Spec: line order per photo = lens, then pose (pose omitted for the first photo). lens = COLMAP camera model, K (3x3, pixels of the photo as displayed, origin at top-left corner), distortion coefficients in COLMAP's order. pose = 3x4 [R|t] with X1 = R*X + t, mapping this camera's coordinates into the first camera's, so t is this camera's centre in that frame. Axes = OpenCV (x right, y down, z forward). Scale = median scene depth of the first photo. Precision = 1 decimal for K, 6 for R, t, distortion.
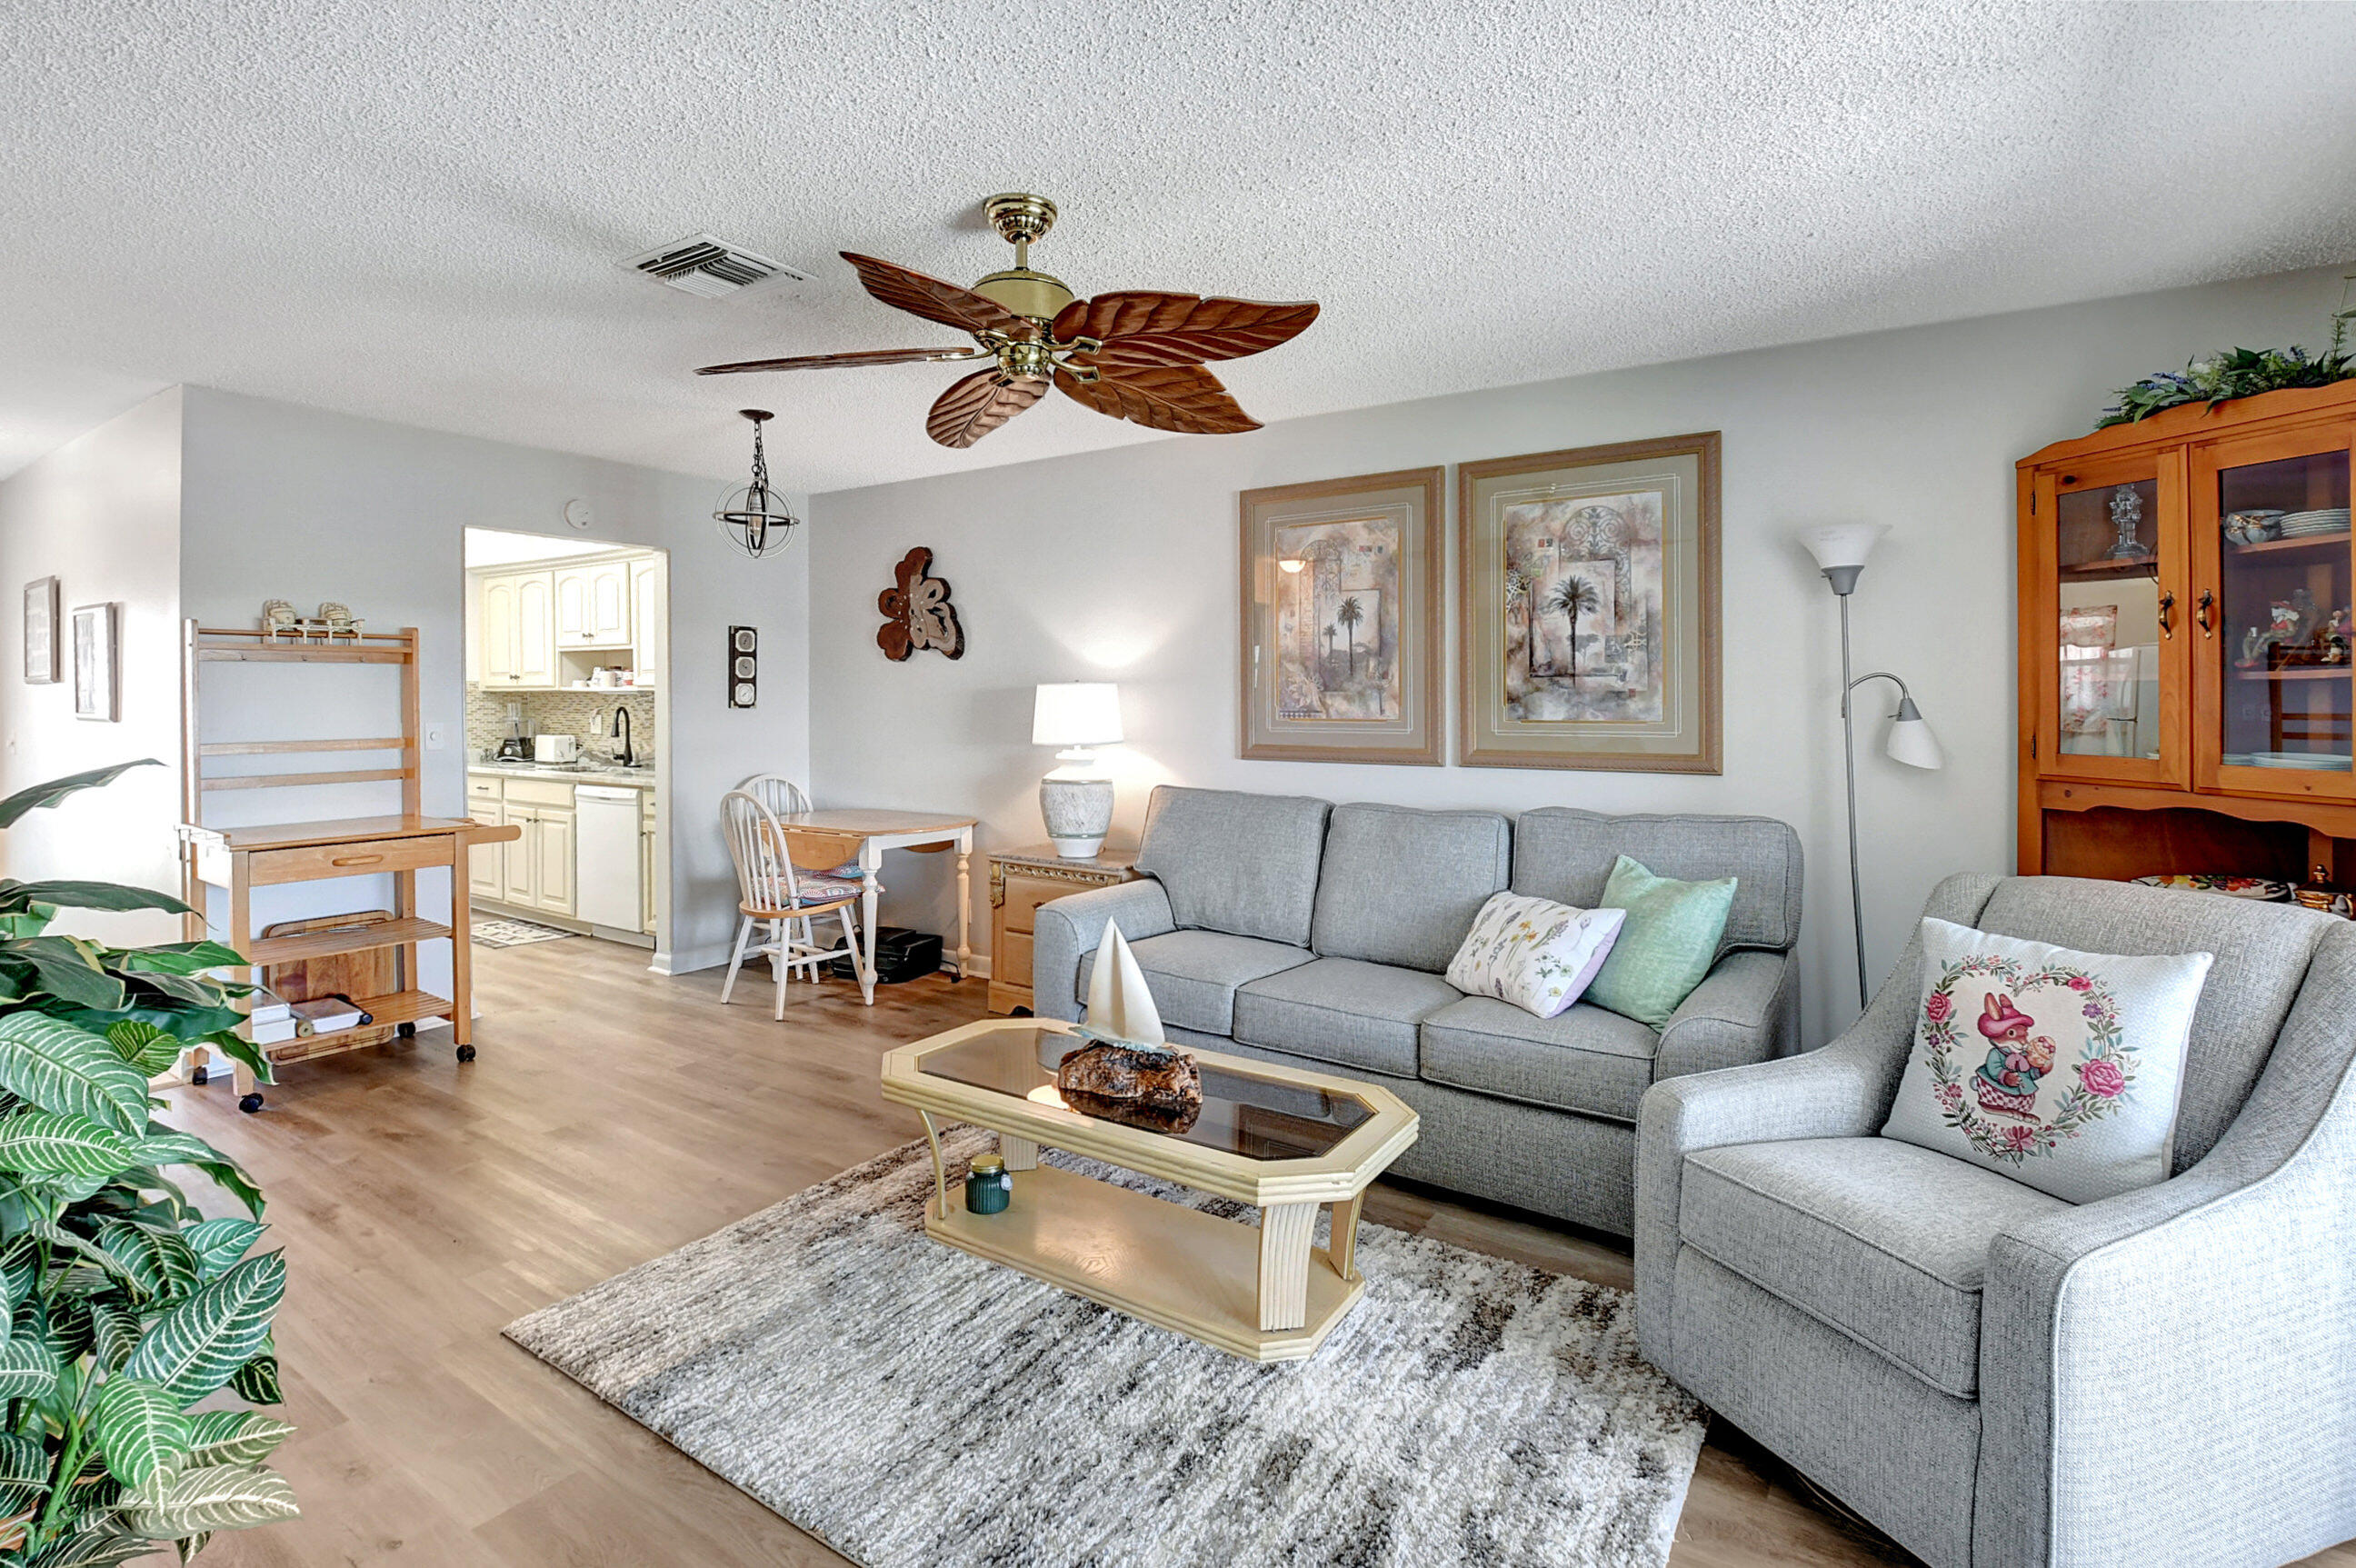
lens RADIAL K [[1097.3, 0, 1142.2], [0, 1097.3, 723.9], [0, 0, 1]] dist [0.000391, -0.012107]
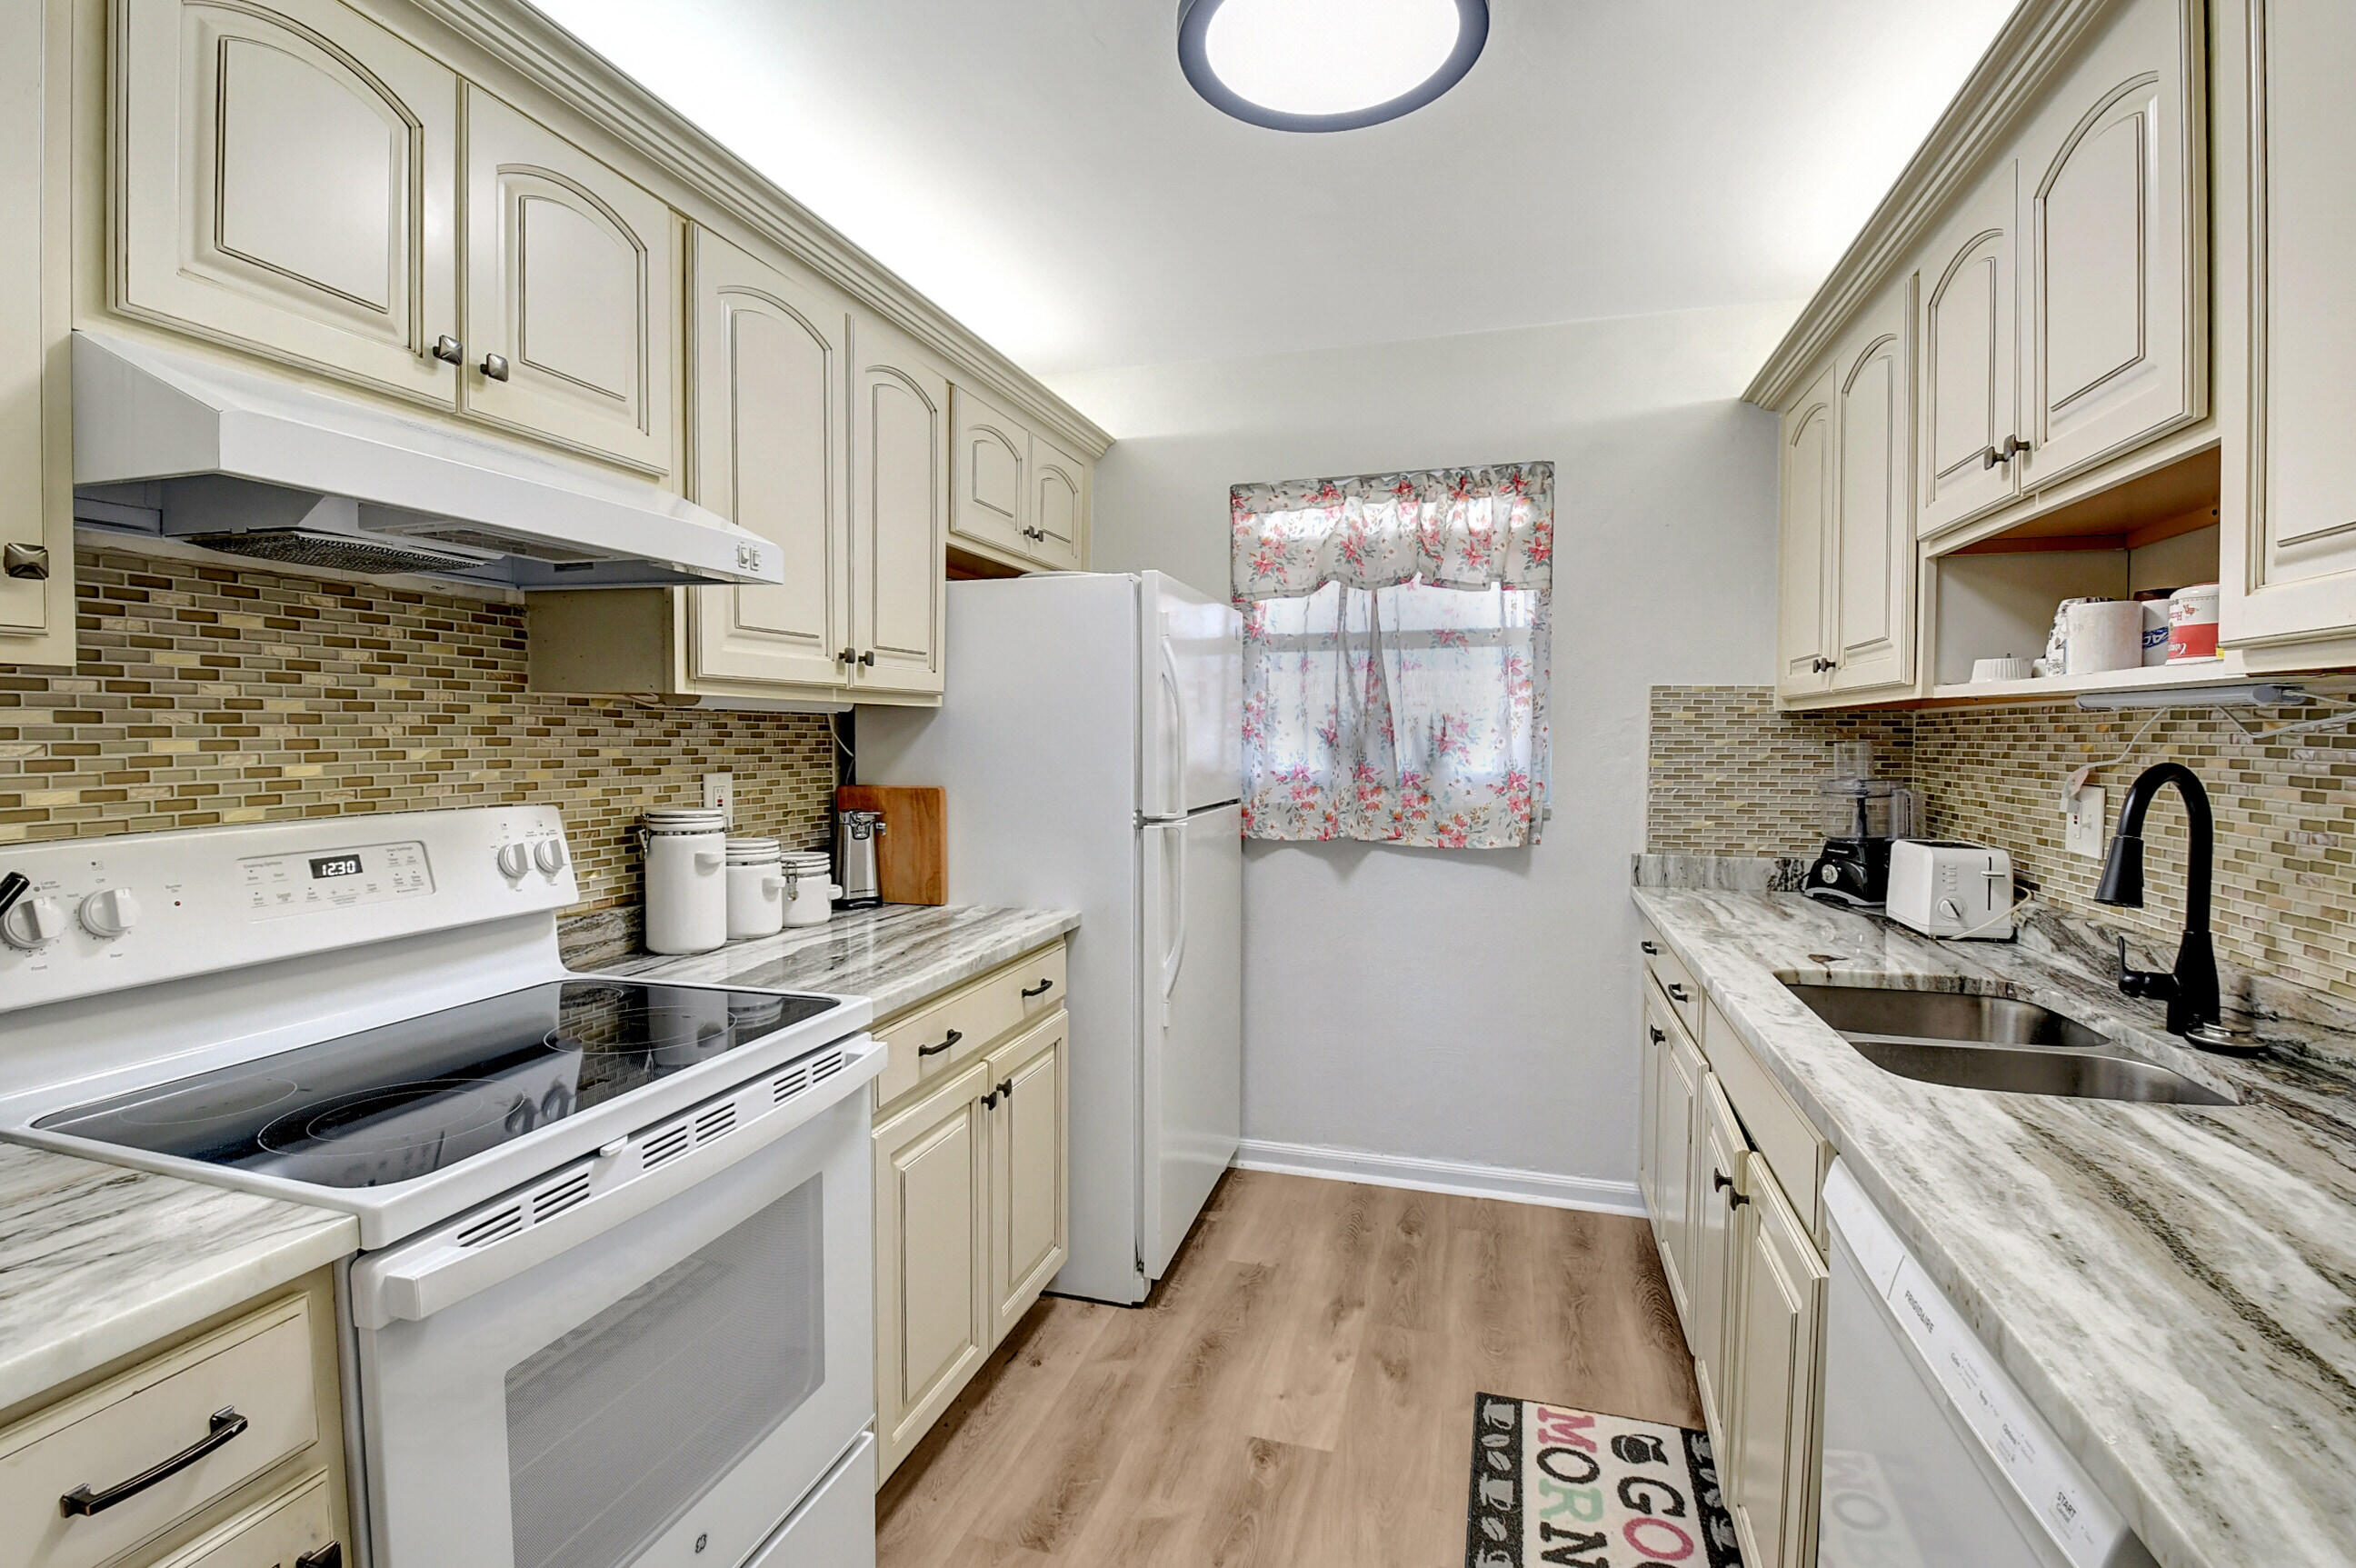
lens RADIAL K [[1076.6, 0, 1178.0], [0, 1076.6, 784.0], [0, 0, 1]] dist [-0.000479, -0.011801]
pose [[0.296749, 0.041347, -0.954060, -0.317151], [-0.018456, 0.999124, 0.037559, -0.015034], [0.954777, 0.006463, 0.297252, 0.718077]]
